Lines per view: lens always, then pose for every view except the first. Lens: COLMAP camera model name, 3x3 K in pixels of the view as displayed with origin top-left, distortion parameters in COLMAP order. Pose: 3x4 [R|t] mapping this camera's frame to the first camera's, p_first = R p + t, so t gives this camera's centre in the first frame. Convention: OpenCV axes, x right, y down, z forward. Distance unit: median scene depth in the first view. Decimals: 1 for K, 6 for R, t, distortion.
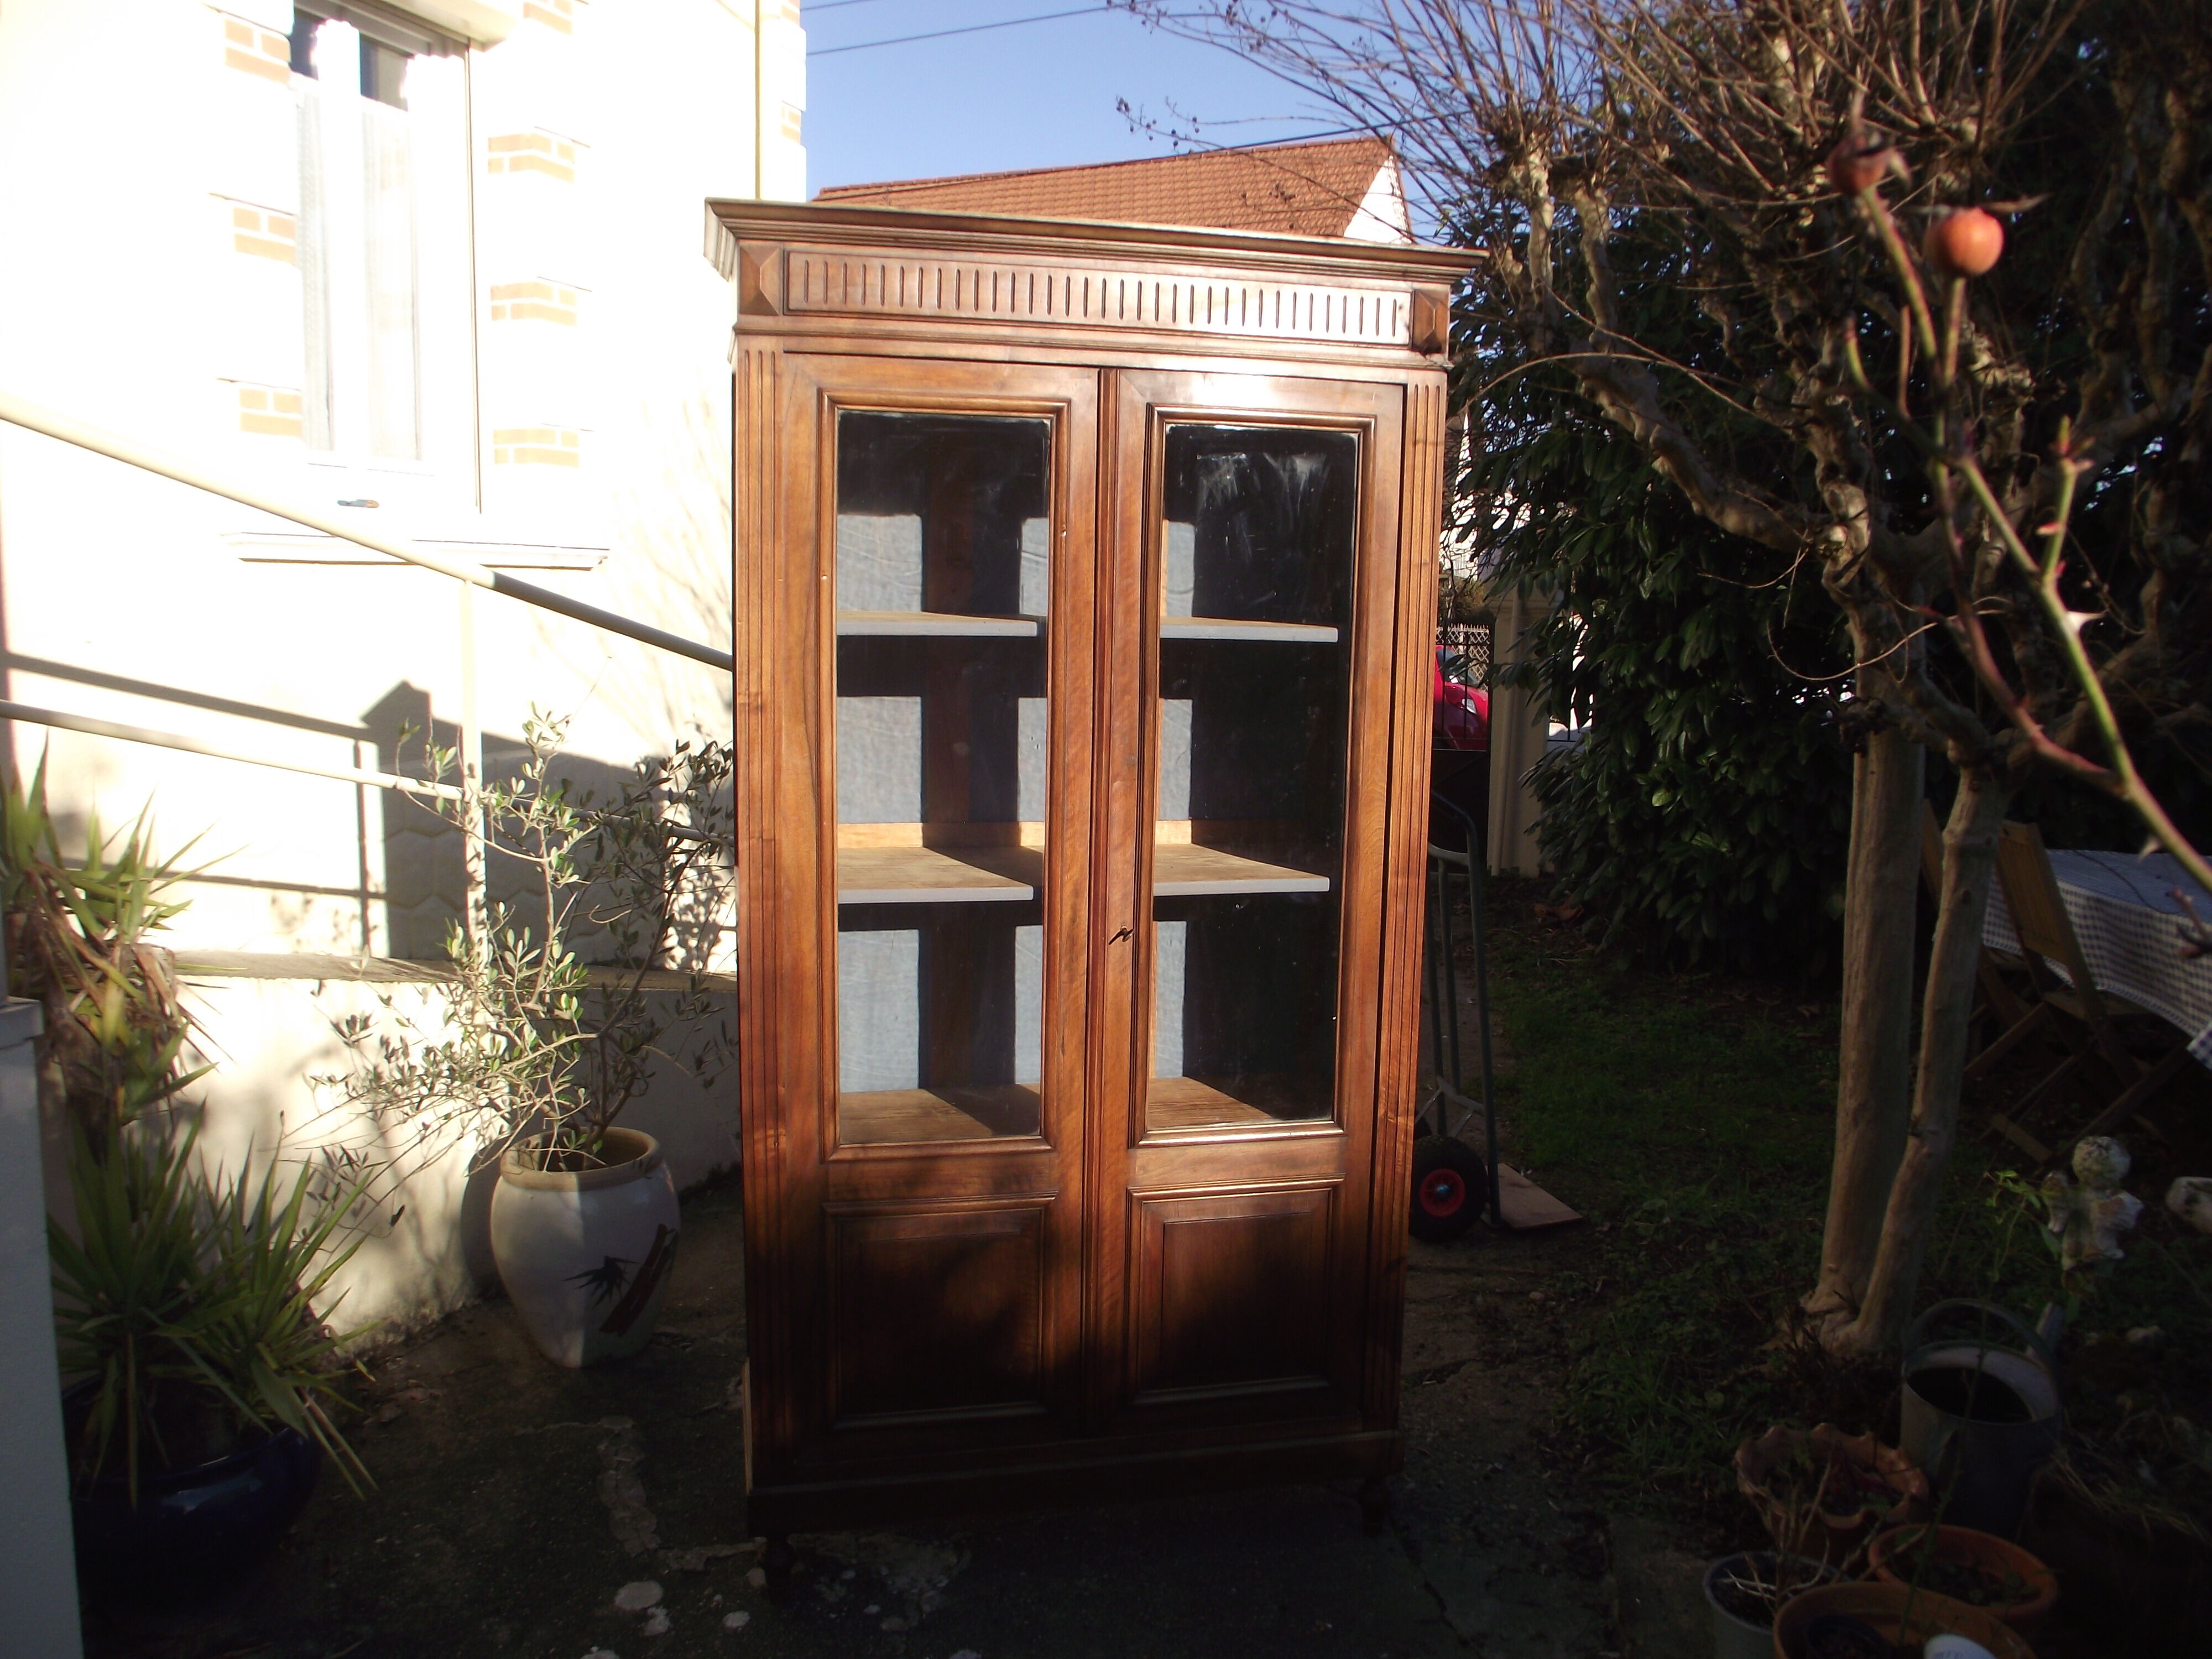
lens RADIAL K [[1738.6, 0, 1106.0], [0, 1738.6, 829.5], [0, 0, 1]] dist [-0.089993, 0.056193]
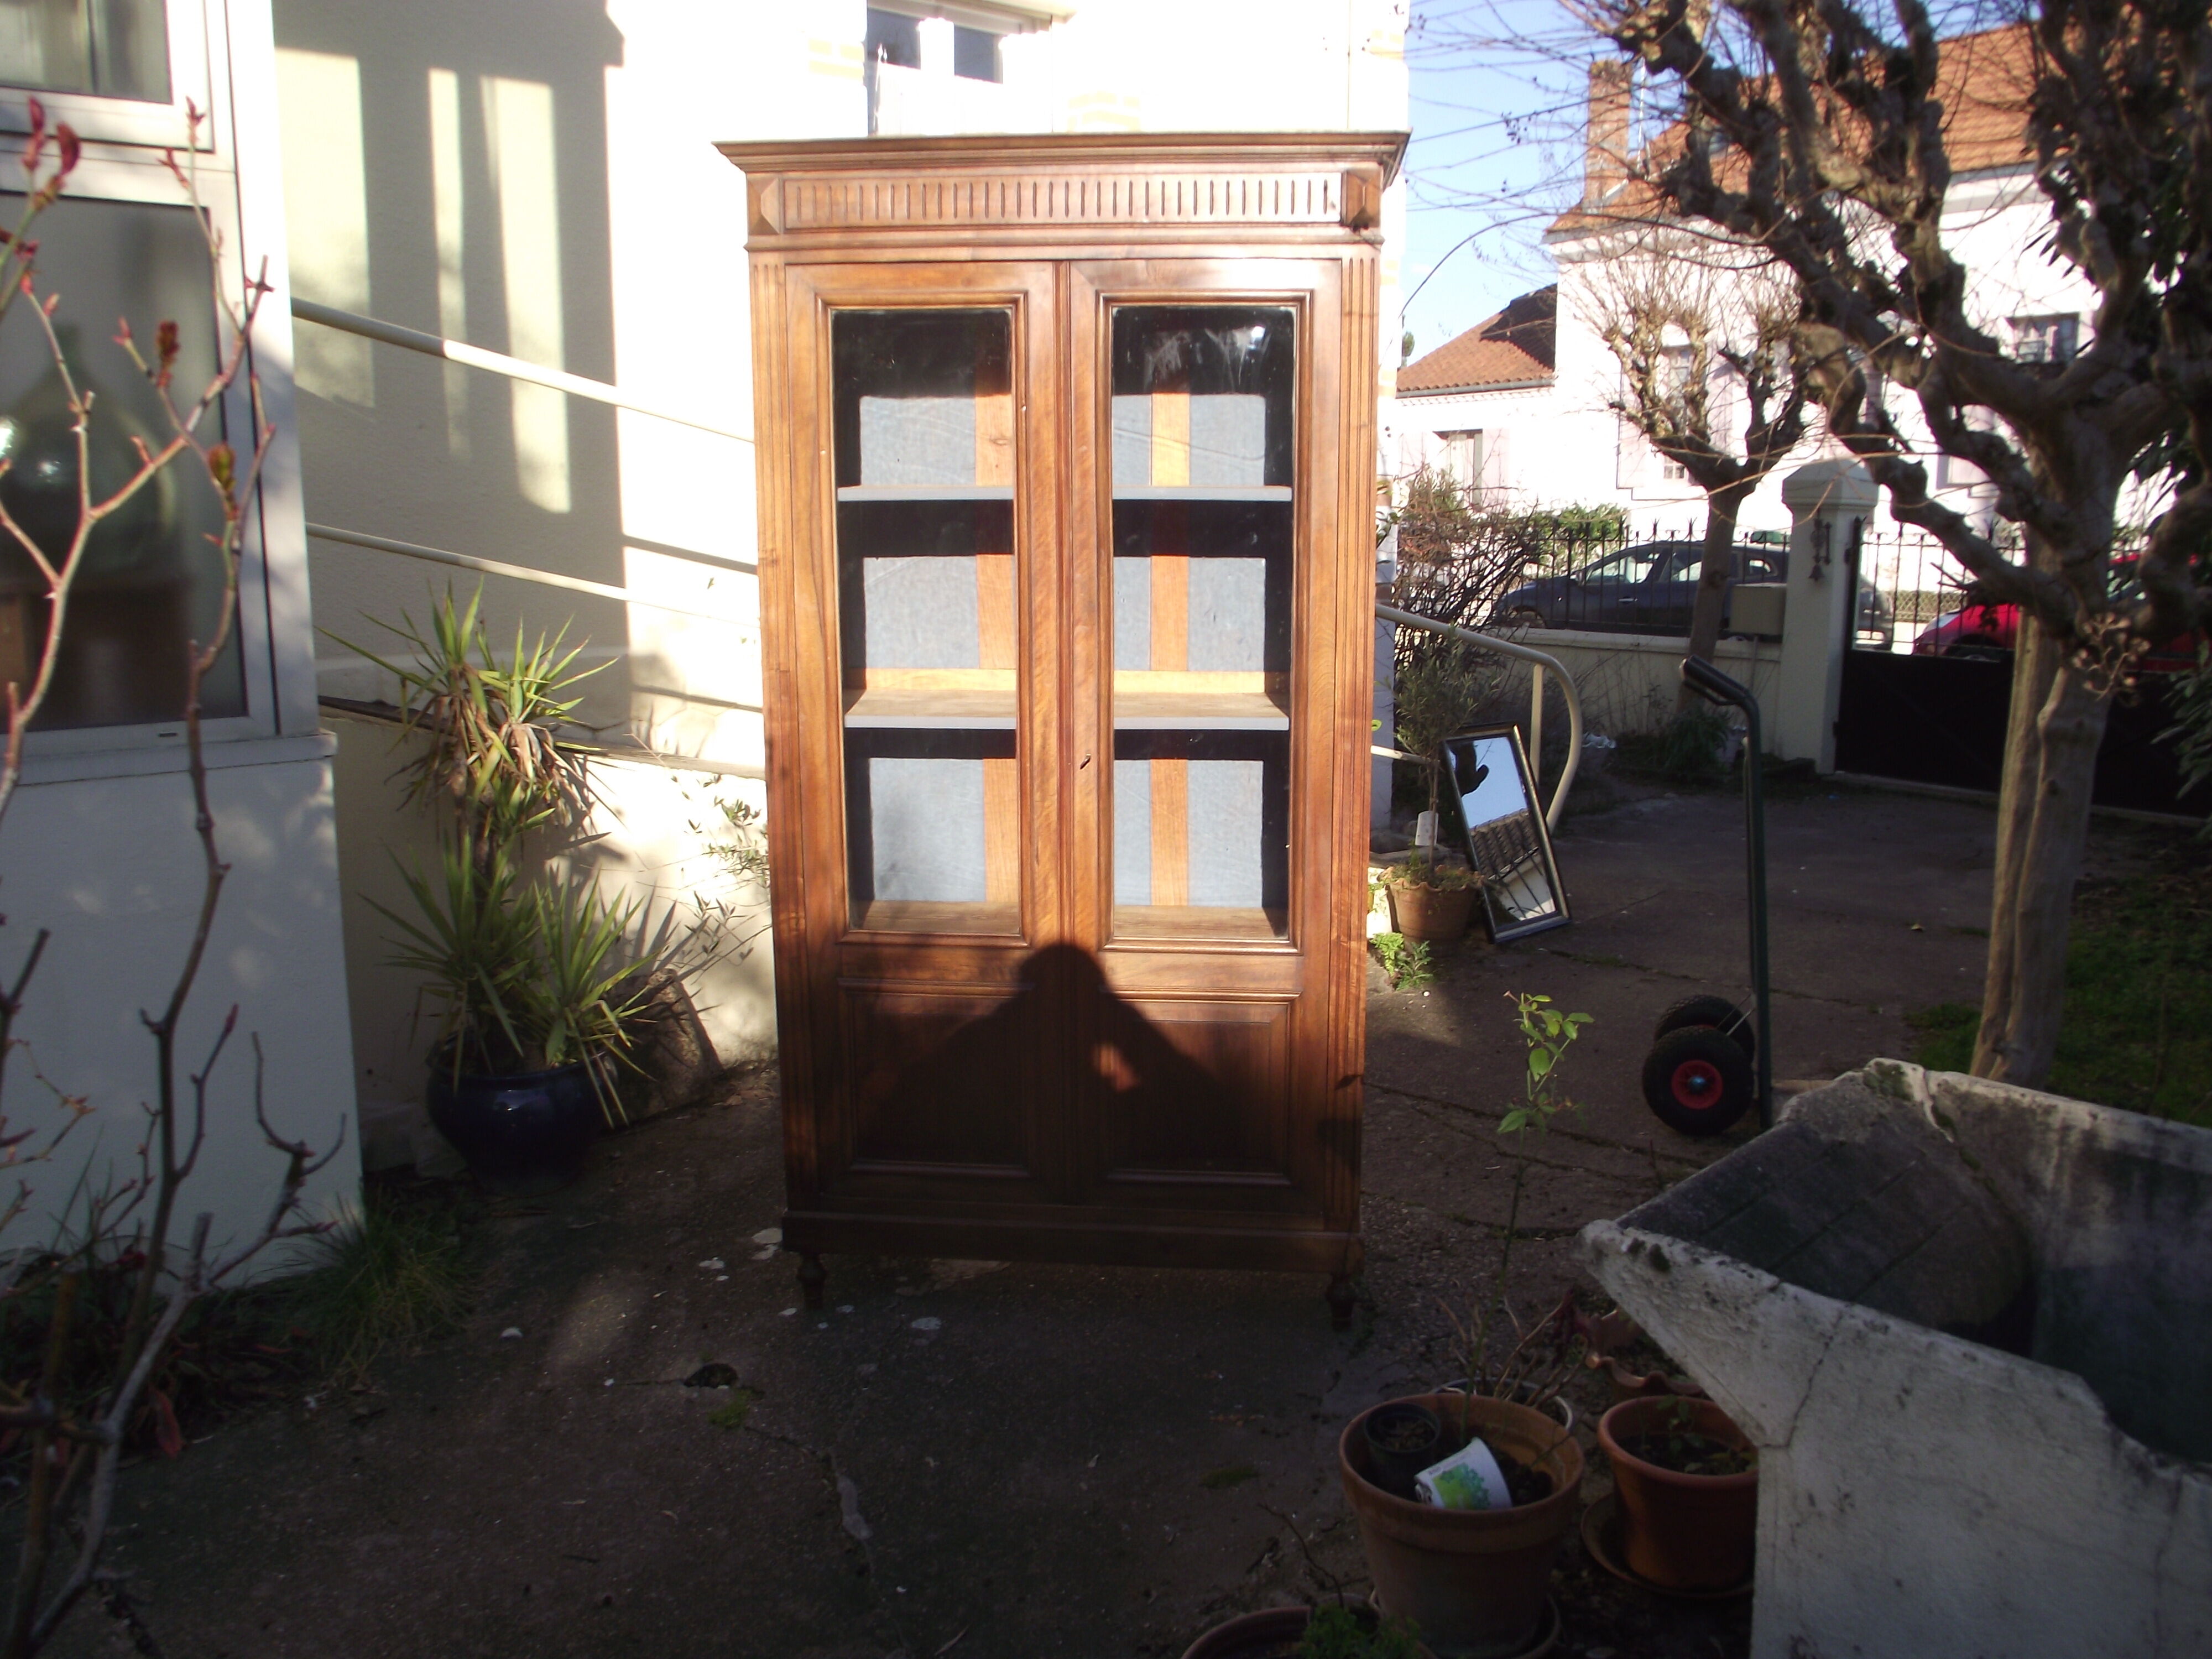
lens RADIAL K [[1741.3, 0, 1102.7], [0, 1741.3, 854.6], [0, 0, 1]] dist [-0.111314, 0.097250]
pose [[0.856946, 0.086065, -0.508169, 0.478277], [-0.056042, 0.995673, 0.074124, 0.032182], [0.512350, -0.035042, 0.858062, -0.008841]]
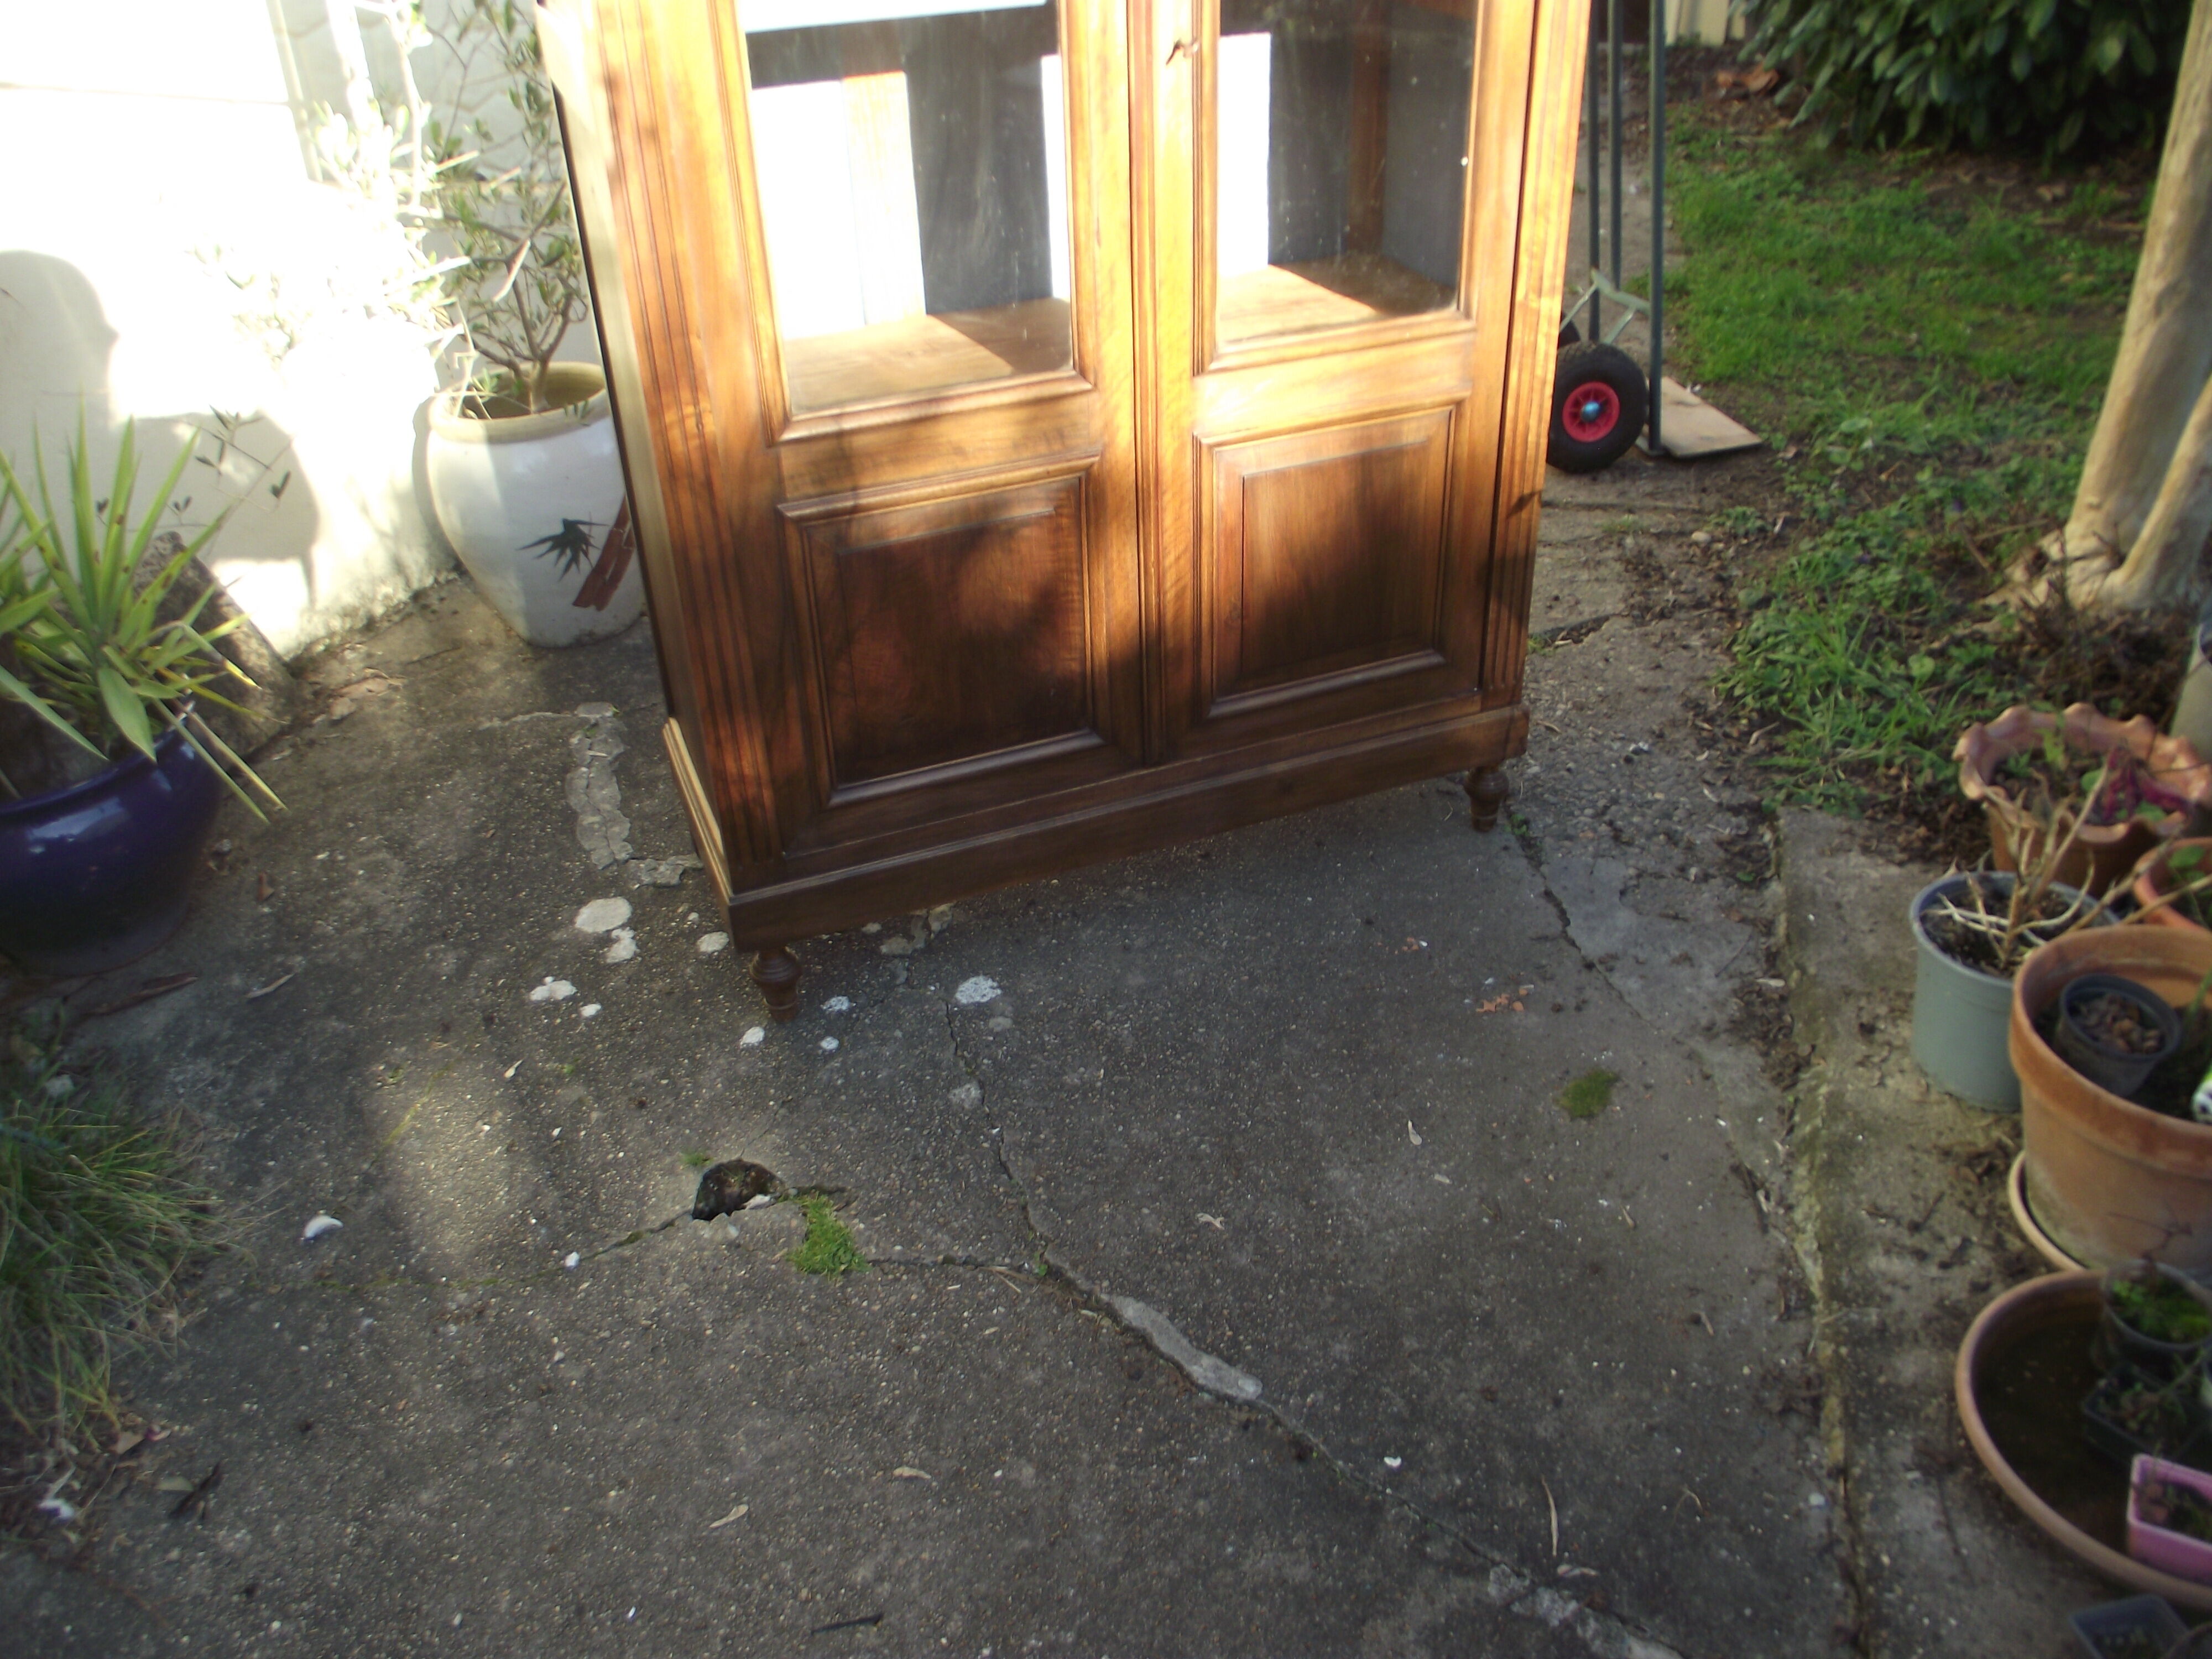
lens RADIAL K [[1738.6, 0, 1106.0], [0, 1738.6, 829.5], [0, 0, 1]] dist [-0.089993, 0.056193]
pose [[0.996767, -0.010142, -0.079700, 0.035079], [0.042587, 0.907867, 0.417091, 0.049024], [0.068127, -0.419136, 0.905364, 0.200148]]
